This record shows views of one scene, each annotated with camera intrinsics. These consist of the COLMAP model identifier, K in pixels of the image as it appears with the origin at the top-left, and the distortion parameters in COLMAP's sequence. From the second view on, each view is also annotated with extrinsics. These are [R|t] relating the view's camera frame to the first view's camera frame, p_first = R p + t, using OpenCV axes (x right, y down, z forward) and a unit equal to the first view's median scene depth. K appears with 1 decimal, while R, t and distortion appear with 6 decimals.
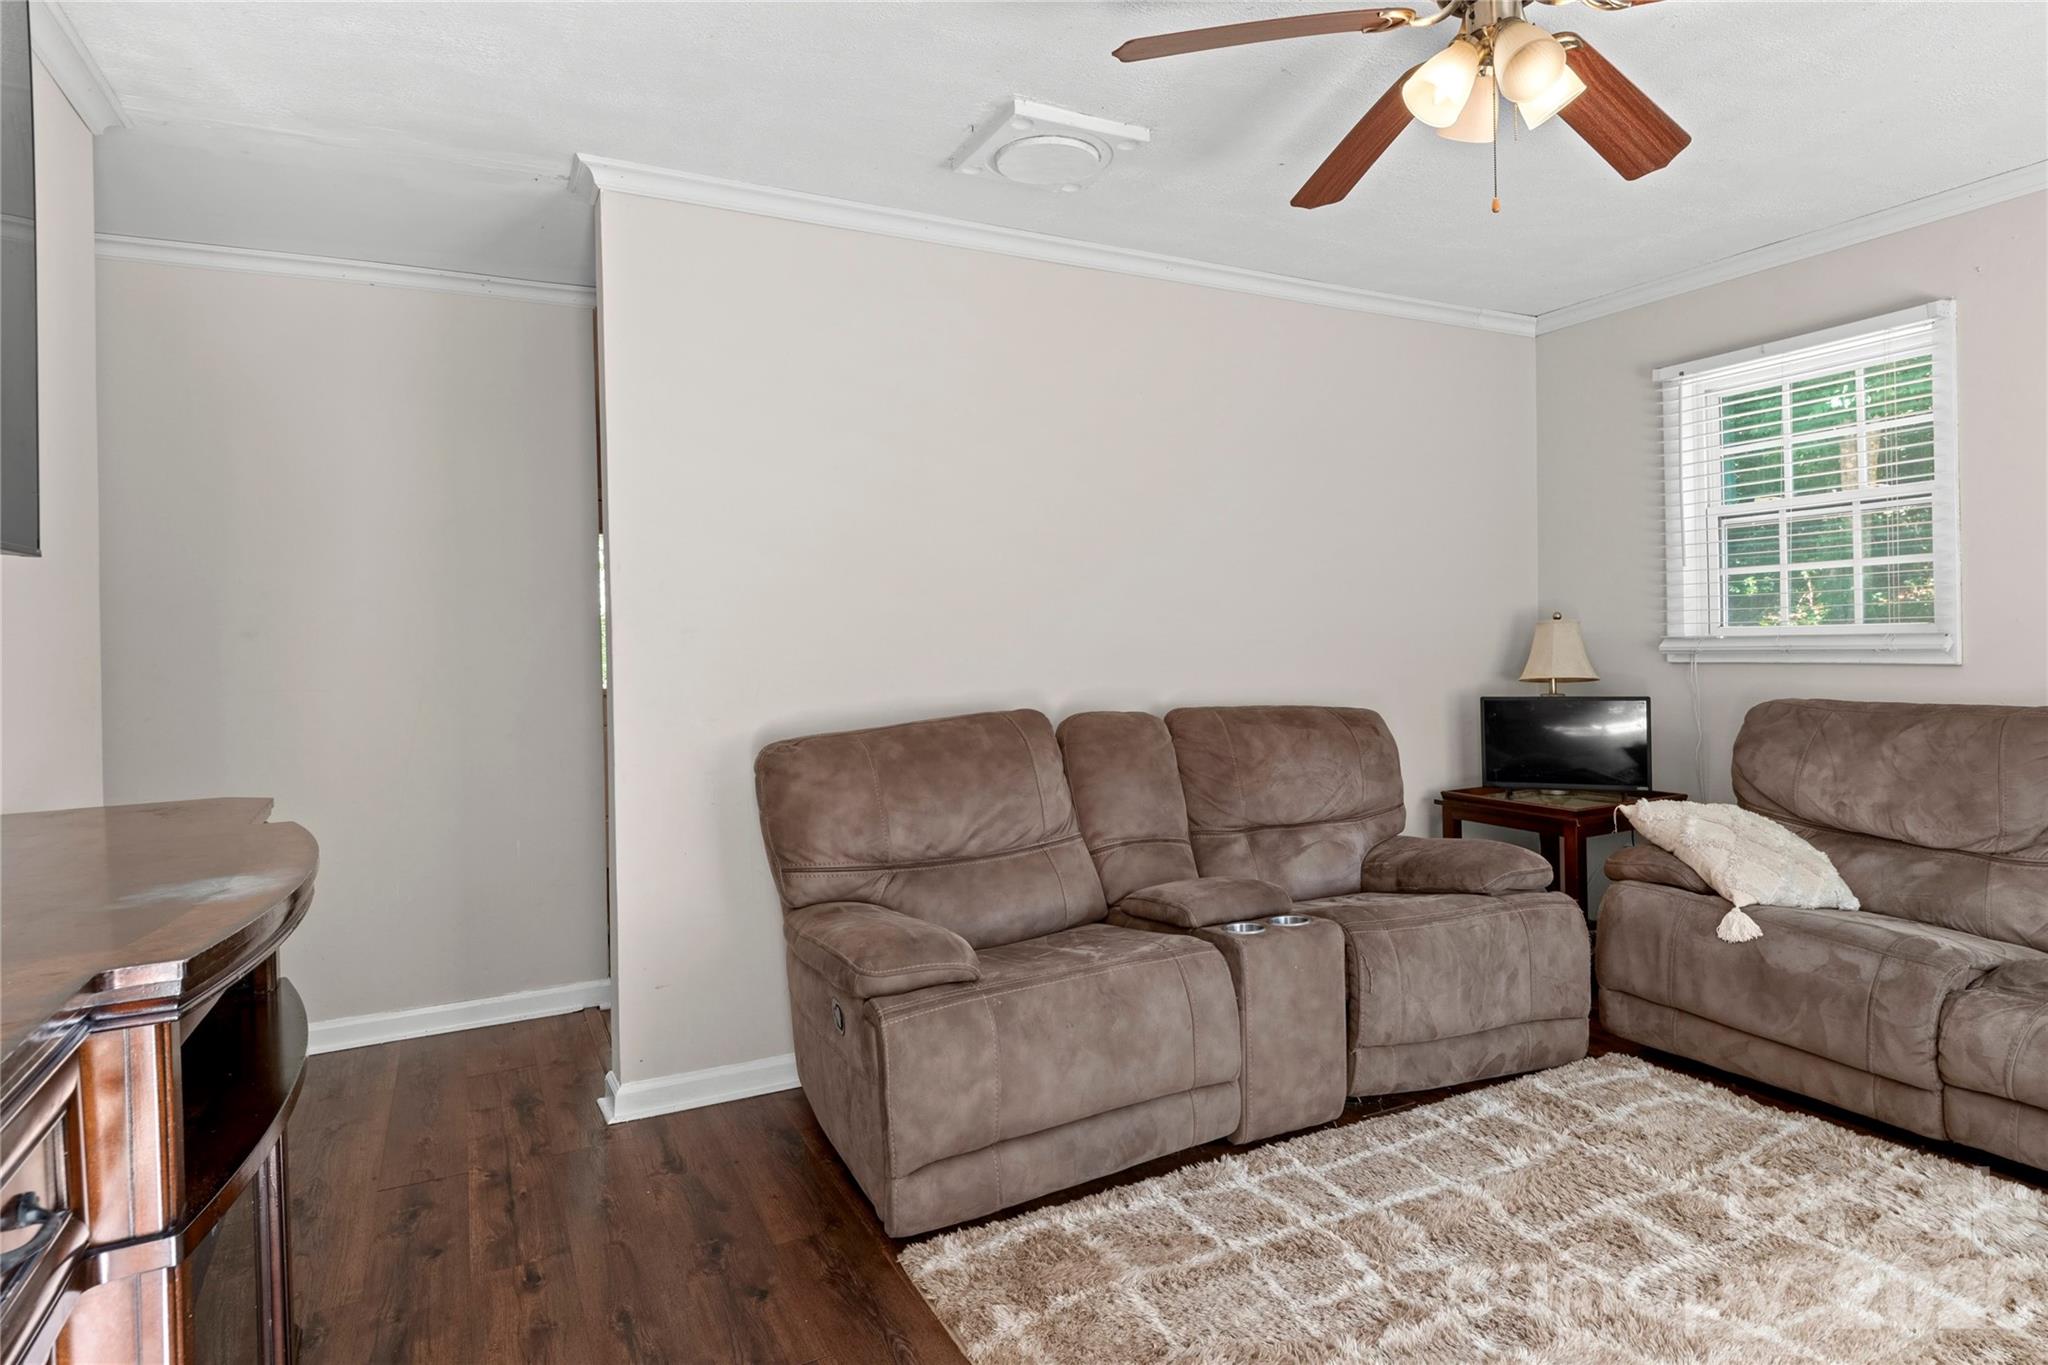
lens RADIAL K [[1135.5, 0, 1026.8], [0, 1135.5, 673.5], [0, 0, 1]] dist [-0.003048, -0.001742]
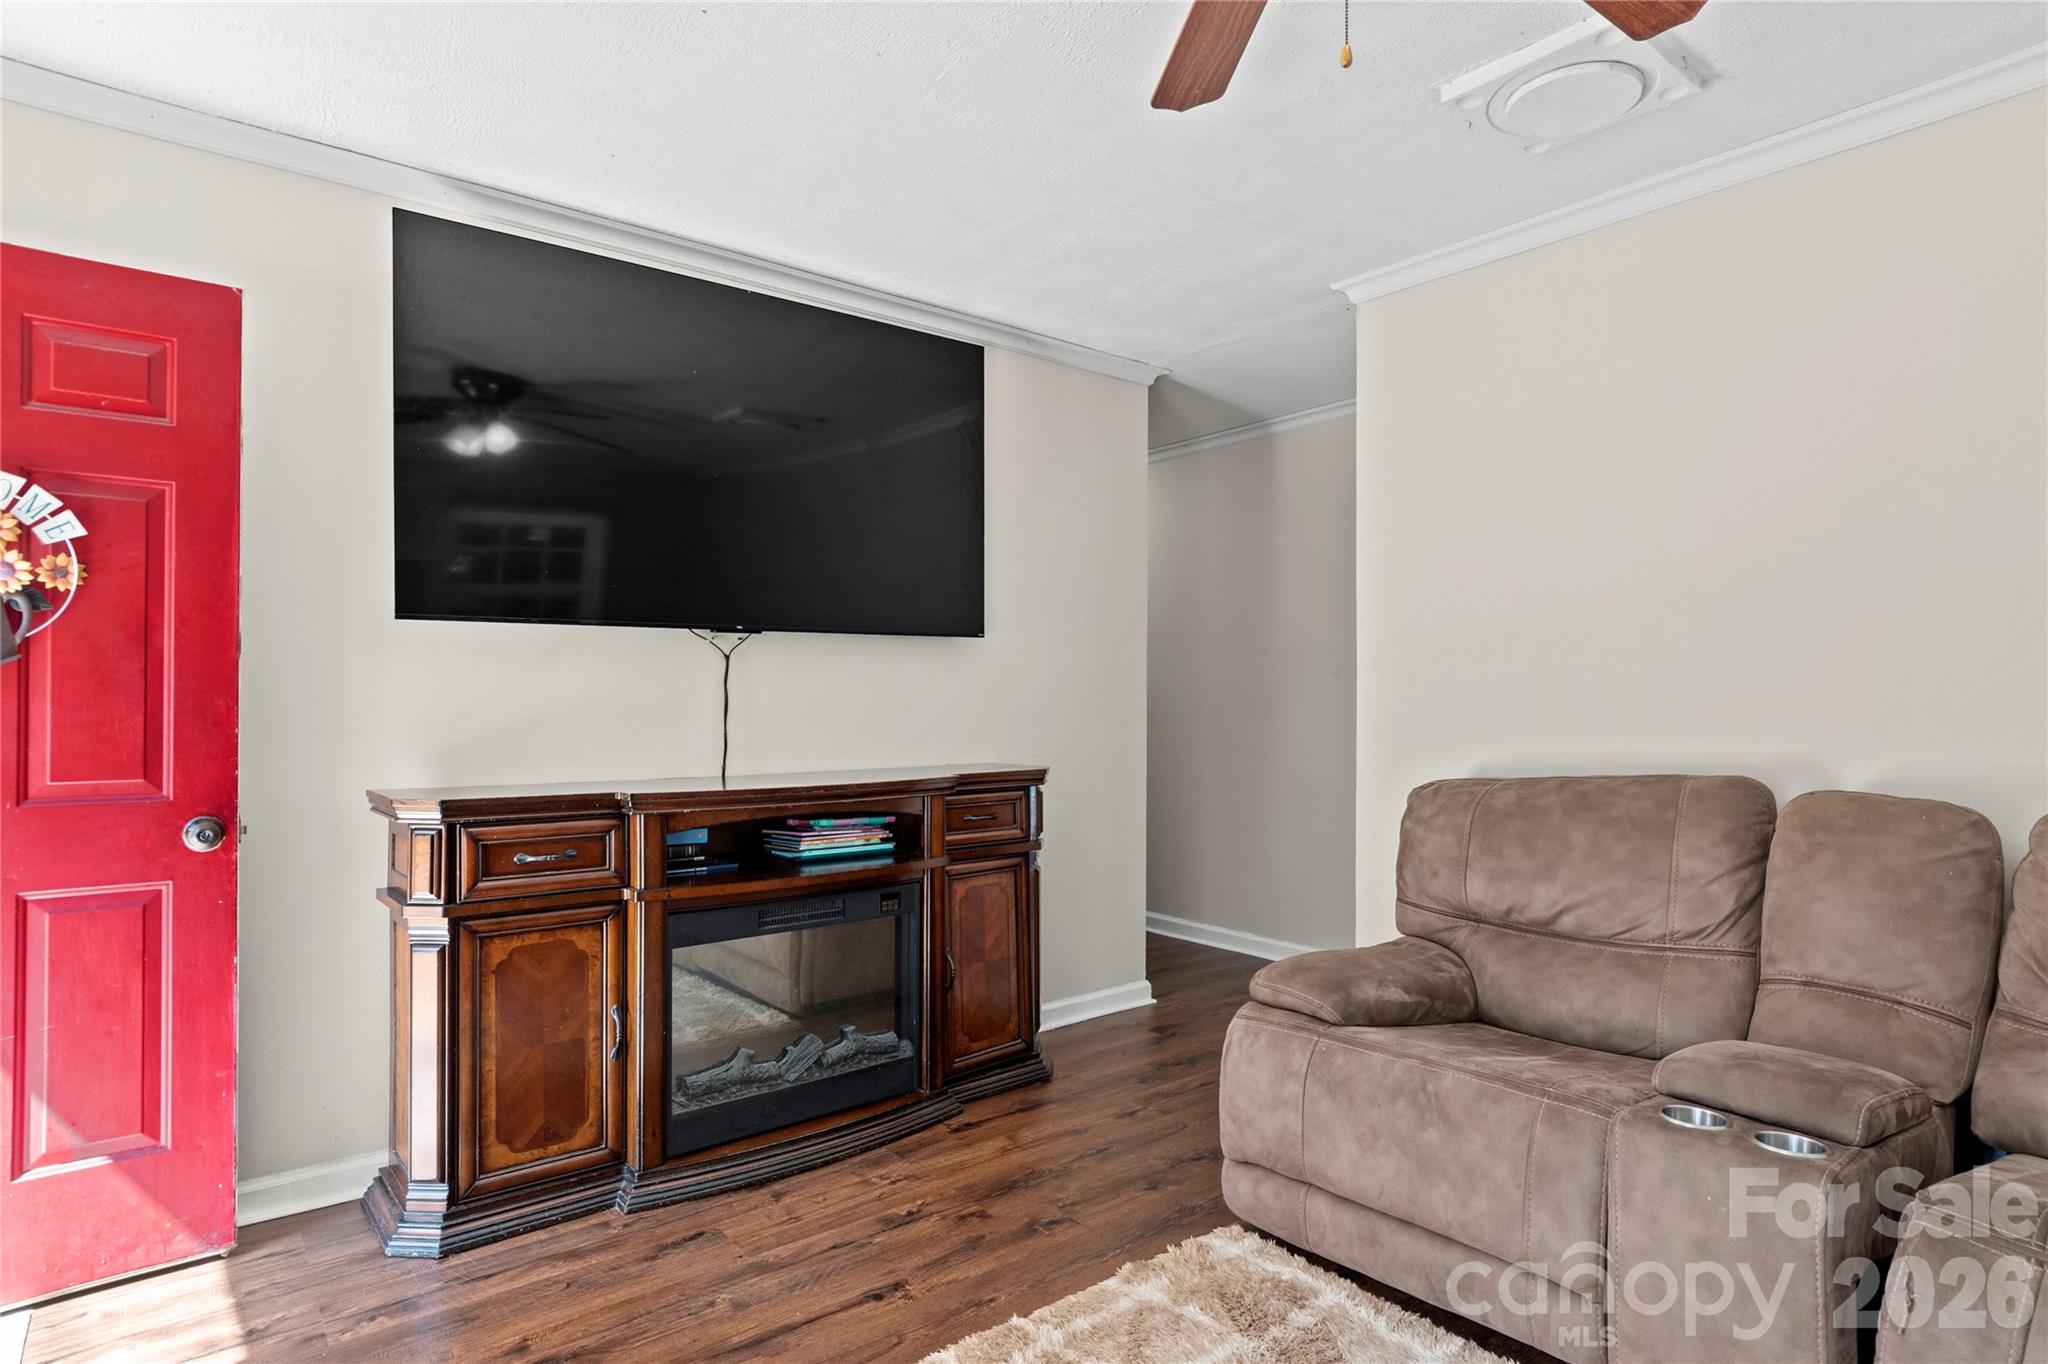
lens RADIAL K [[1135.5, 0, 1098.9], [0, 1135.5, 683.9], [0, 0, 1]] dist [-0.003048, -0.001742]
pose [[0.207900, 0.022241, -0.977897, 0.800760], [-0.023643, 0.999564, 0.017707, -0.041027], [0.977864, 0.019439, 0.208335, 0.520303]]
